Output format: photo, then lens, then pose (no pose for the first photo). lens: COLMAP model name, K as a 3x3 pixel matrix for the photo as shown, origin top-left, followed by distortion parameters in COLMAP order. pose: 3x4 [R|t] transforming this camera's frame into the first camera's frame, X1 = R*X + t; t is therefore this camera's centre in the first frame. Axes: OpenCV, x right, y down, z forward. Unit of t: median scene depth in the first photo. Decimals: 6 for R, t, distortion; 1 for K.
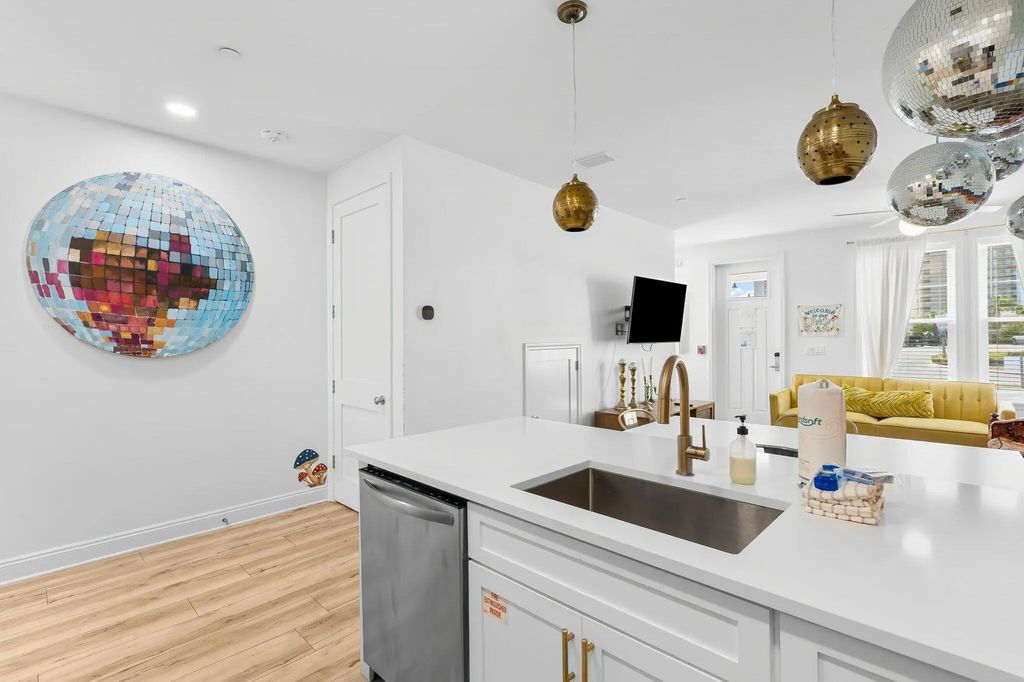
lens RADIAL K [[478.2, 0, 512.0], [0, 478.2, 341.0], [0, 0, 1]] dist [0.017616, 0.000012]
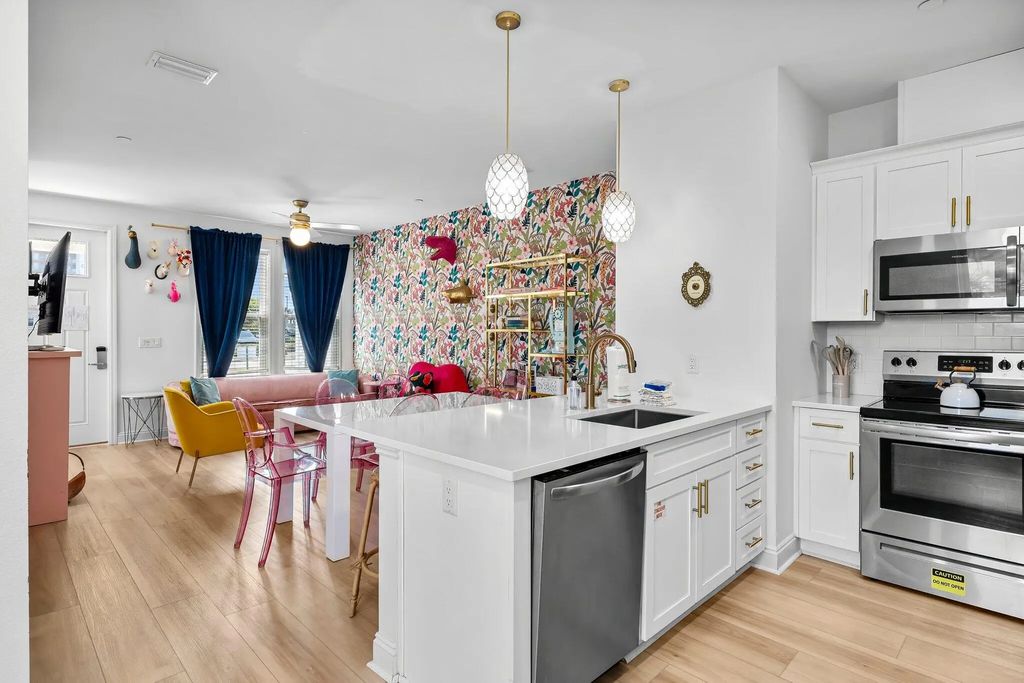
lens RADIAL K [[523.9, 0, 512.0], [0, 523.9, 341.5], [0, 0, 1]] dist [0.002200, 0.000211]
pose [[0.022868, -0.005815, 0.999722, -1.411903], [0.001872, 0.999982, 0.005774, 0.050508], [-0.999737, 0.001739, 0.022879, 1.265121]]
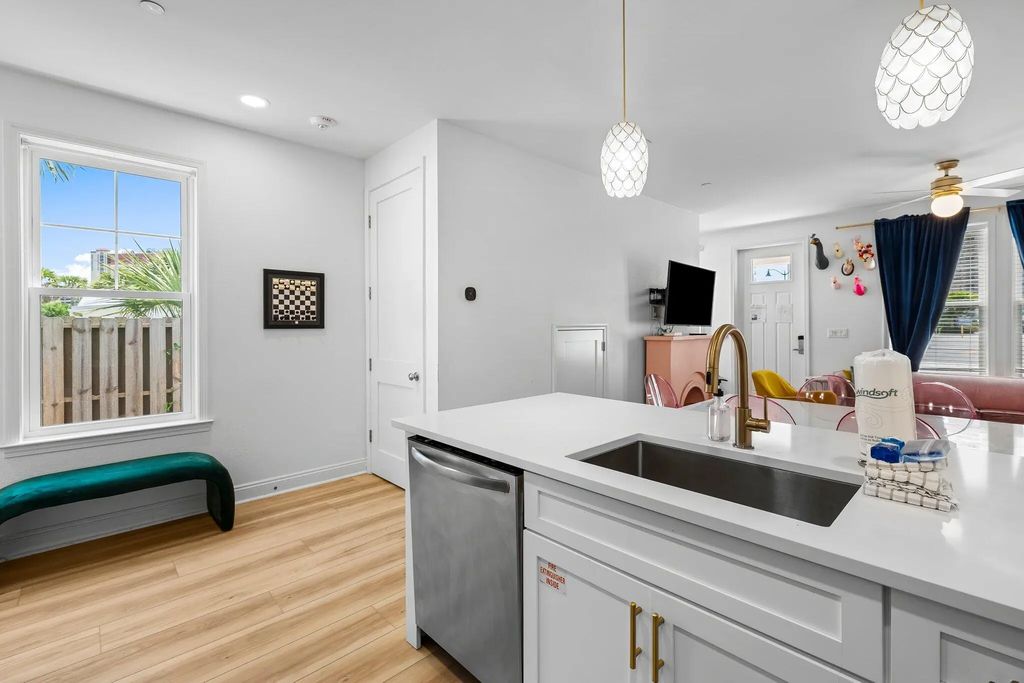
lens RADIAL K [[458.6, 0, 513.4], [0, 458.6, 331.6], [0, 0, 1]] dist [-0.001377, -0.000667]
pose [[0.999301, 0.007386, -0.036646, -0.076286], [-0.006997, 0.999918, 0.010730, 0.041637], [0.036723, -0.010466, 0.999271, 0.068235]]
